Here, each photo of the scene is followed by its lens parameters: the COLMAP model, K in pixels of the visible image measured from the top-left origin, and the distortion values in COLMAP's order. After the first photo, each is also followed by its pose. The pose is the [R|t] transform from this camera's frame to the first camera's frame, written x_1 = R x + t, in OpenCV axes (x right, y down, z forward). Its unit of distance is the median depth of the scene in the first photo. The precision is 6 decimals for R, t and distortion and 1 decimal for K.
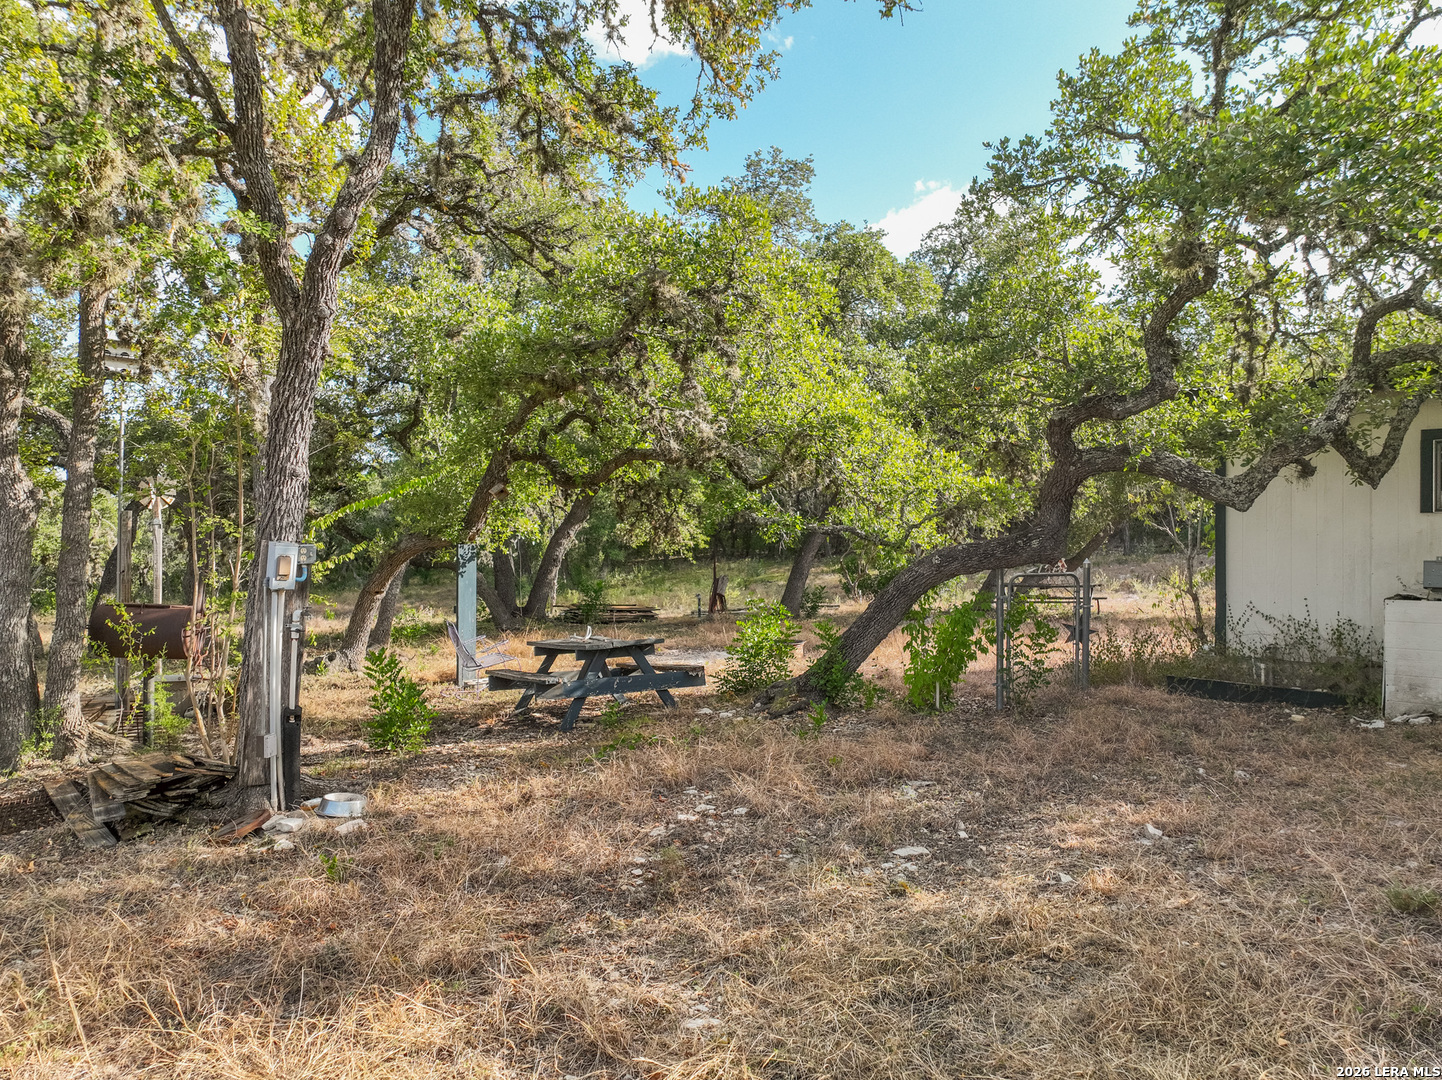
lens RADIAL K [[1013.1, 0, 721.5], [0, 1013.1, 540.2], [0, 0, 1]] dist [0.005594, 0.008692]
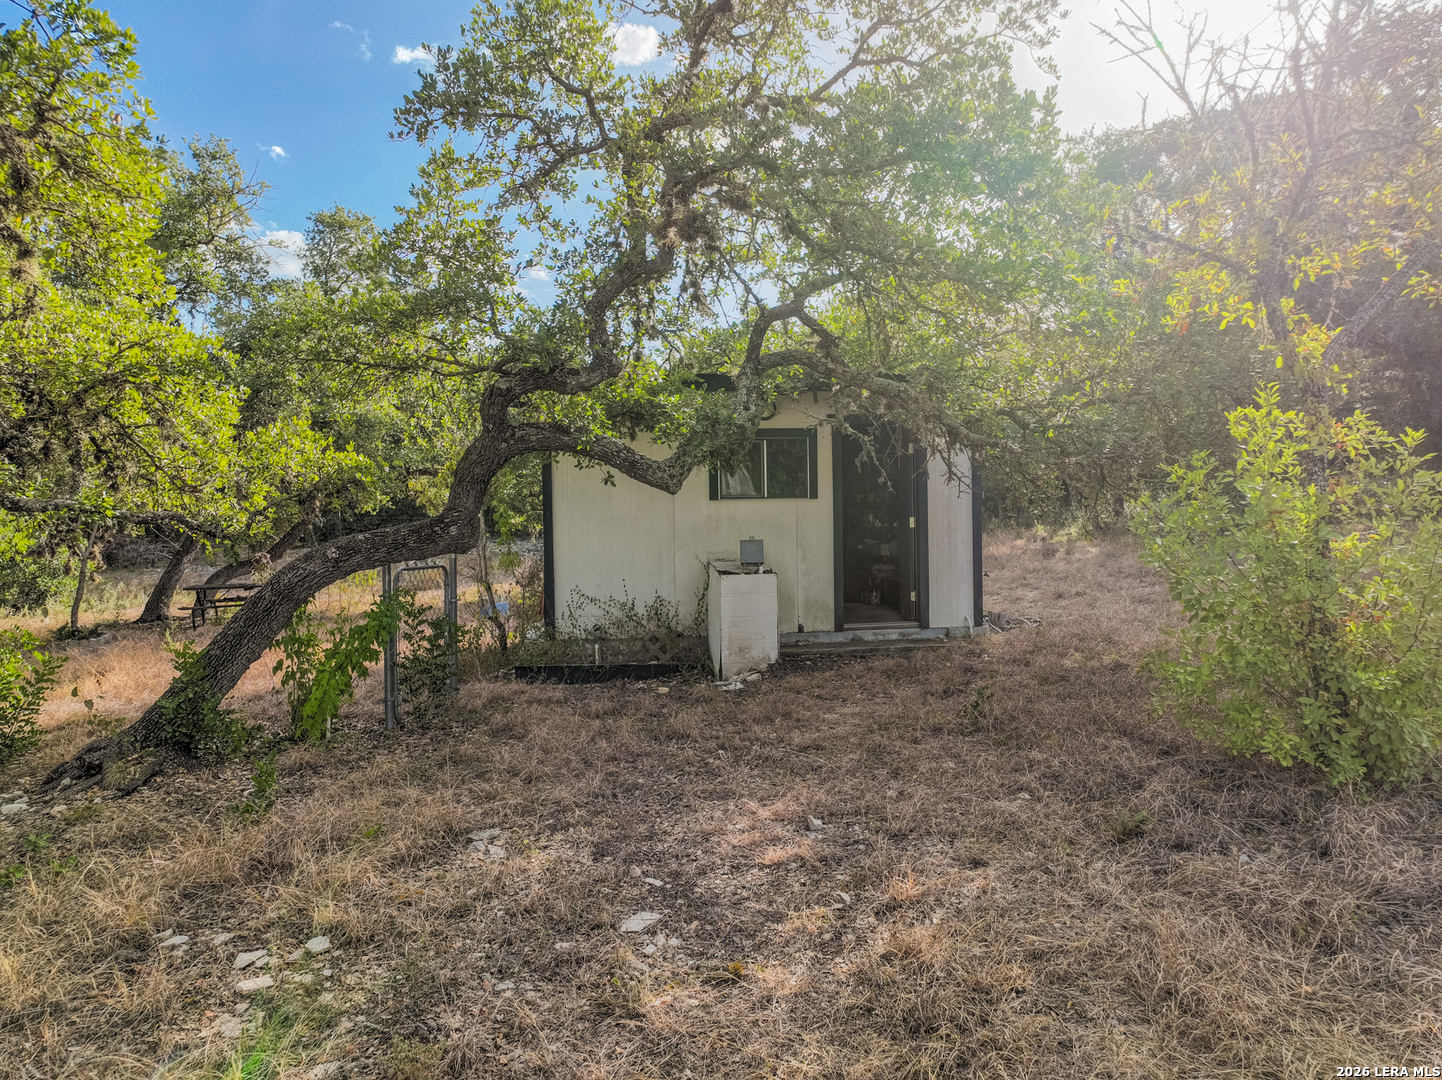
lens RADIAL K [[1013.1, 0, 723.0], [0, 1013.1, 540.5], [0, 0, 1]] dist [0.005594, 0.008692]
pose [[0.652324, -0.022633, 0.757602, -0.229227], [0.020579, 0.999714, 0.012147, 0.006809], [-0.757661, 0.007668, 0.652604, 0.296685]]
